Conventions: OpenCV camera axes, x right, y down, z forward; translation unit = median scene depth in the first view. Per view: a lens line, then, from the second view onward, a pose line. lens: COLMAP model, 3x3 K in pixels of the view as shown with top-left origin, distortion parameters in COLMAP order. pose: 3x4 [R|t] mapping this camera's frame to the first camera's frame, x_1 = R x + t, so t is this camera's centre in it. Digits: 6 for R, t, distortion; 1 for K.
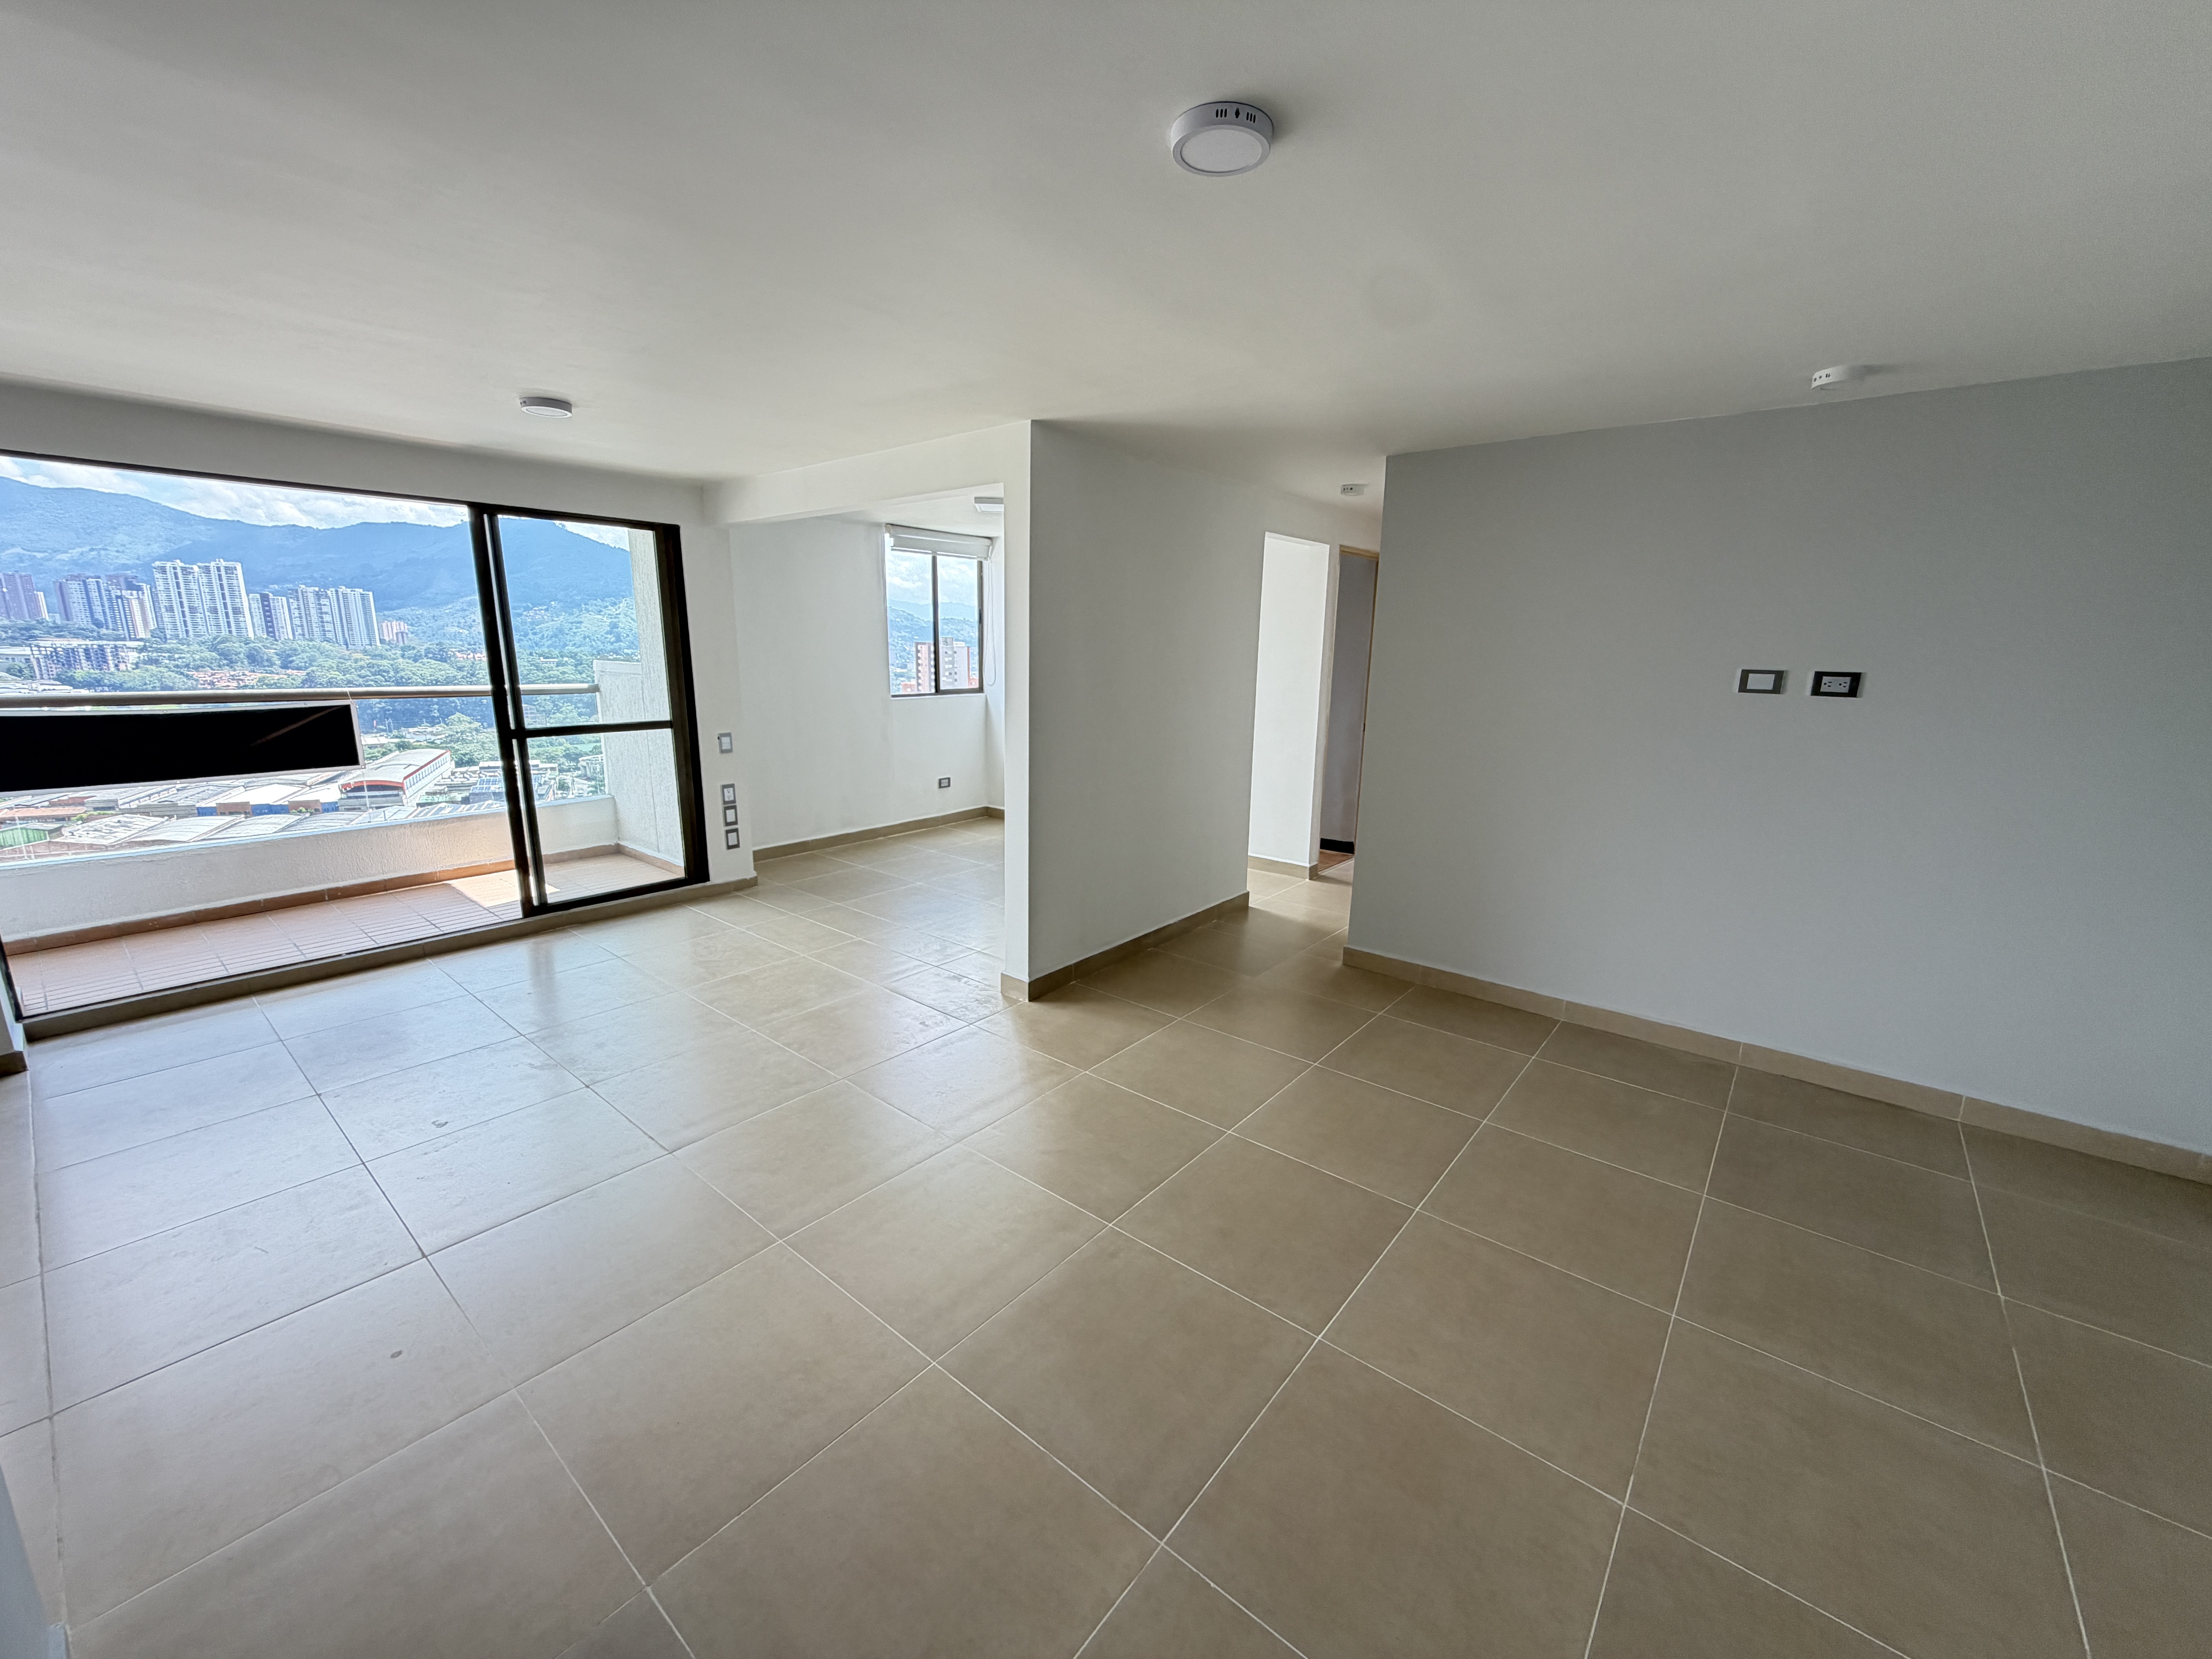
lens RADIAL K [[881.2, 0, 1106.0], [0, 881.2, 829.5], [0, 0, 1]] dist [0.004815, -0.000457]
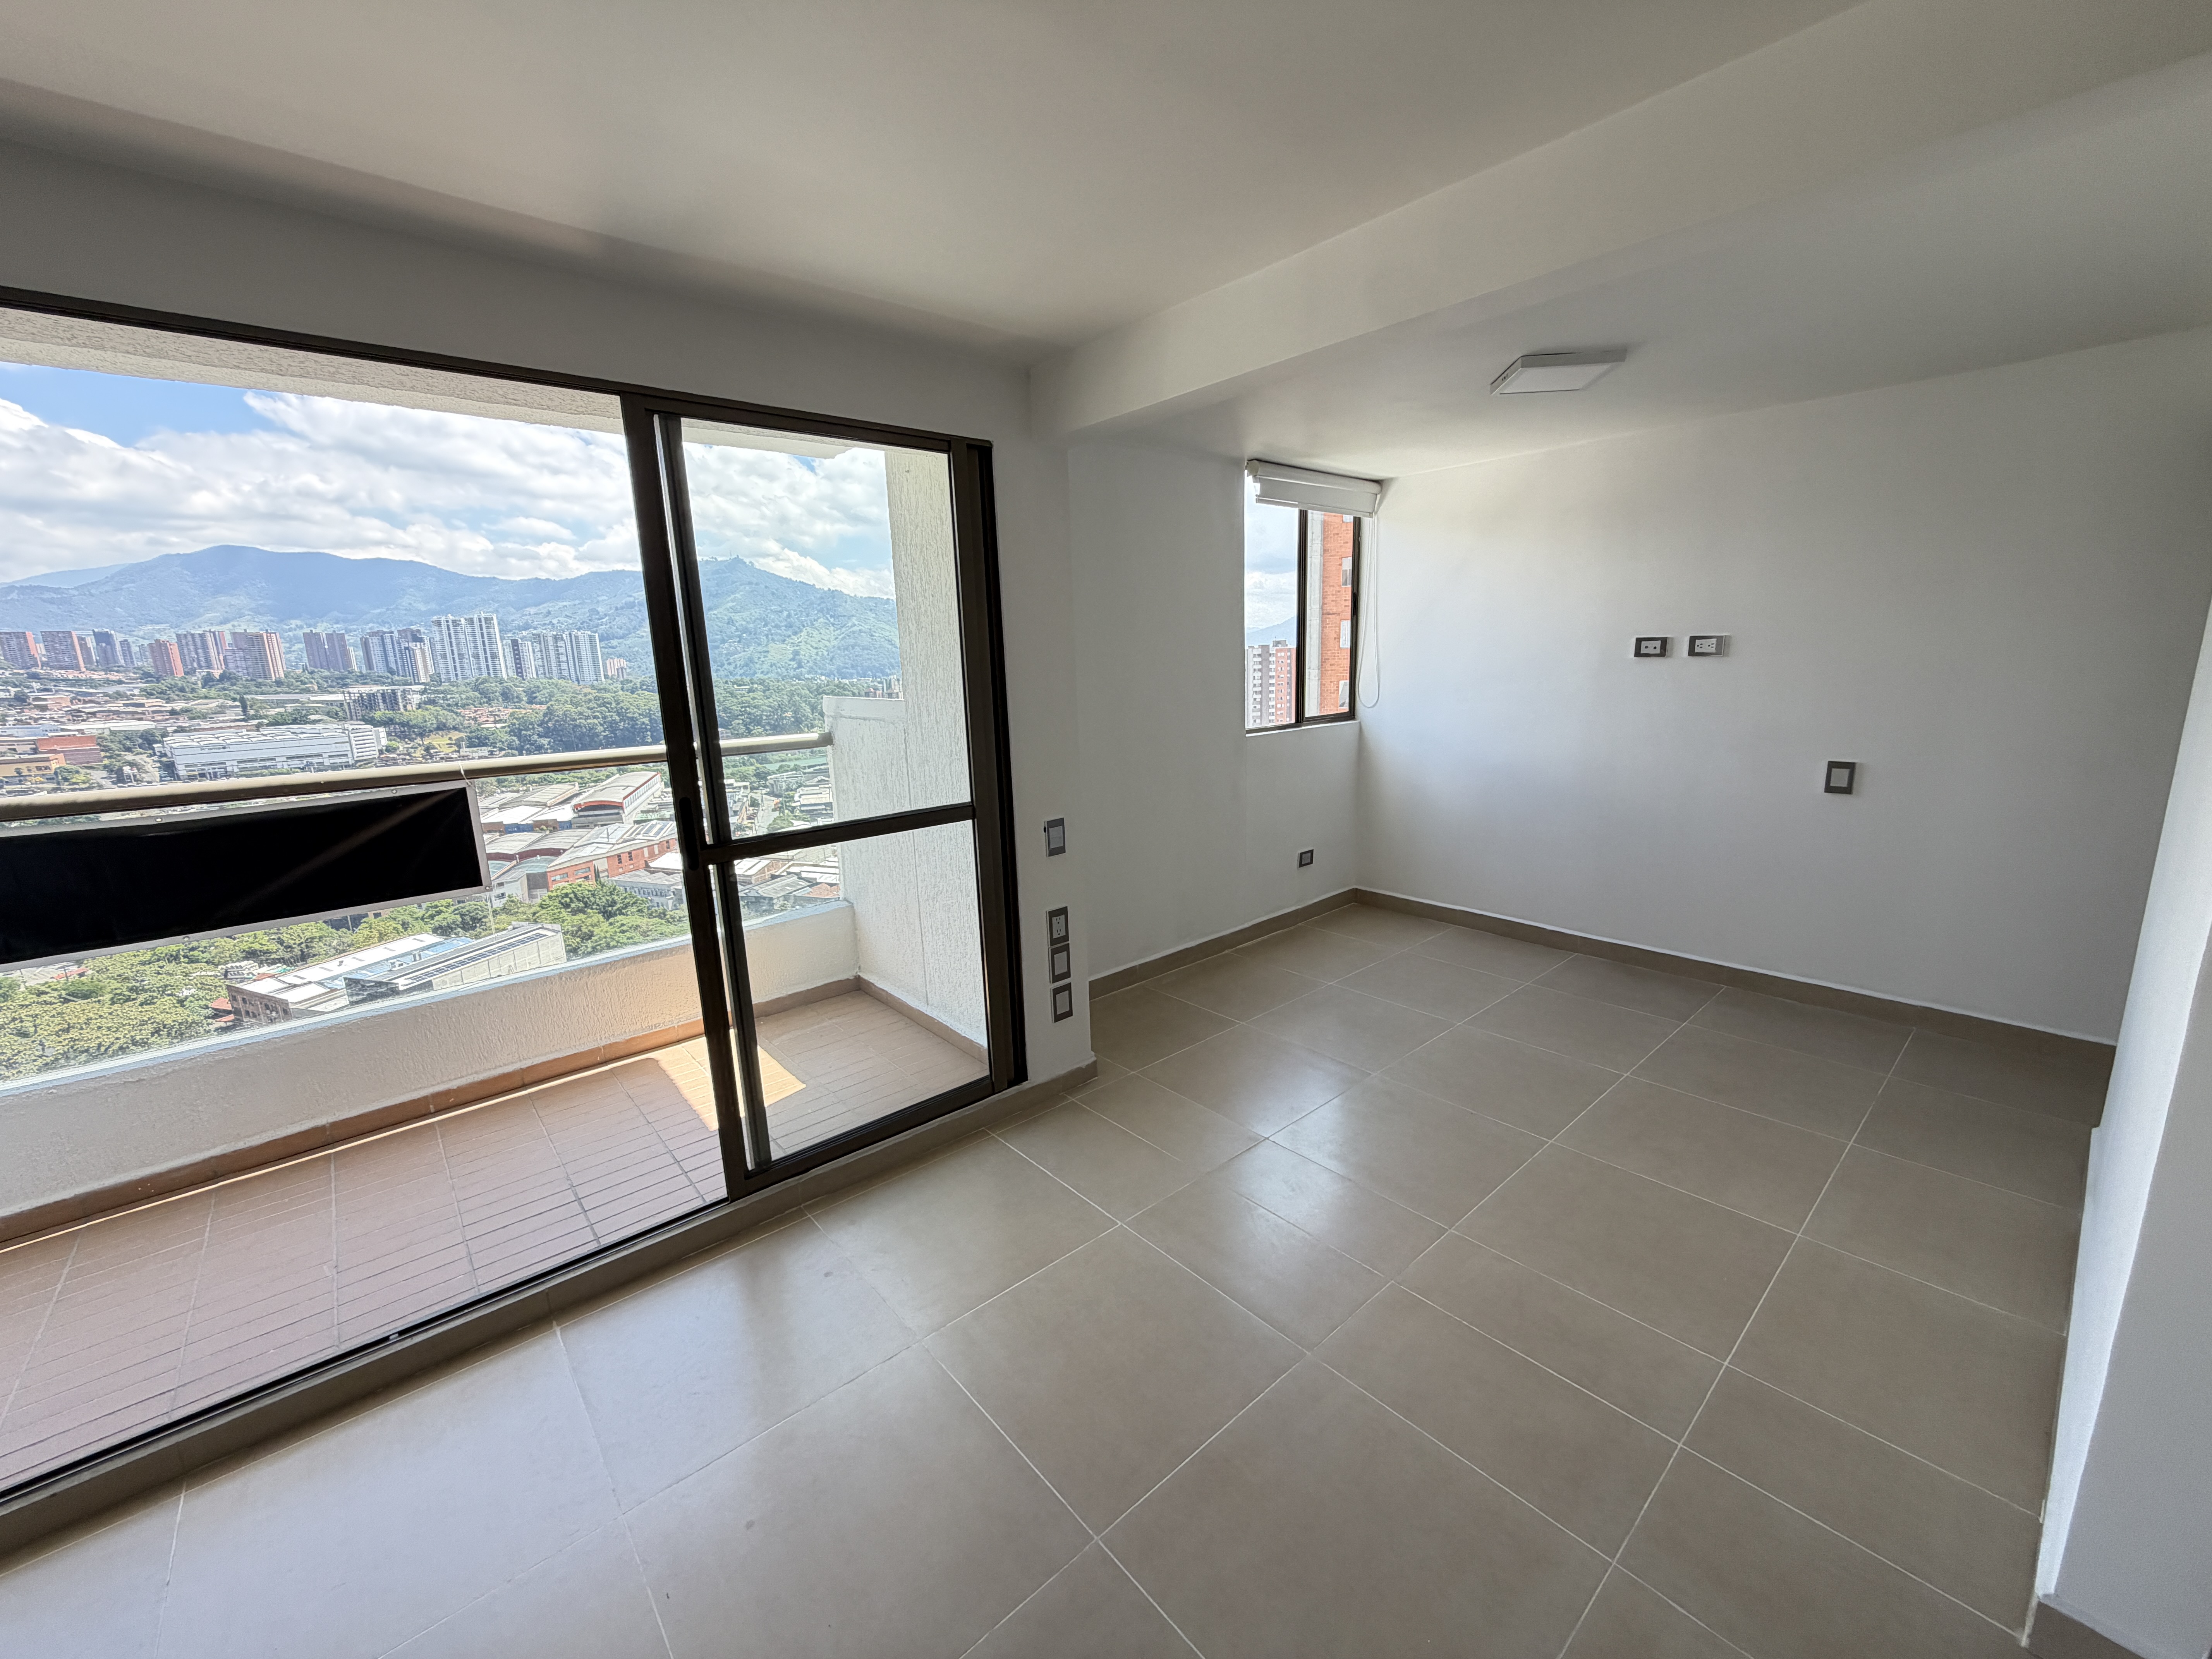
lens RADIAL K [[881.2, 0, 1106.0], [0, 881.2, 829.5], [0, 0, 1]] dist [0.004815, -0.000457]
pose [[0.985290, -0.011776, -0.170486, -0.280920], [0.010264, 0.999900, -0.009747, -0.089774], [0.170584, 0.007854, 0.985312, 0.419100]]
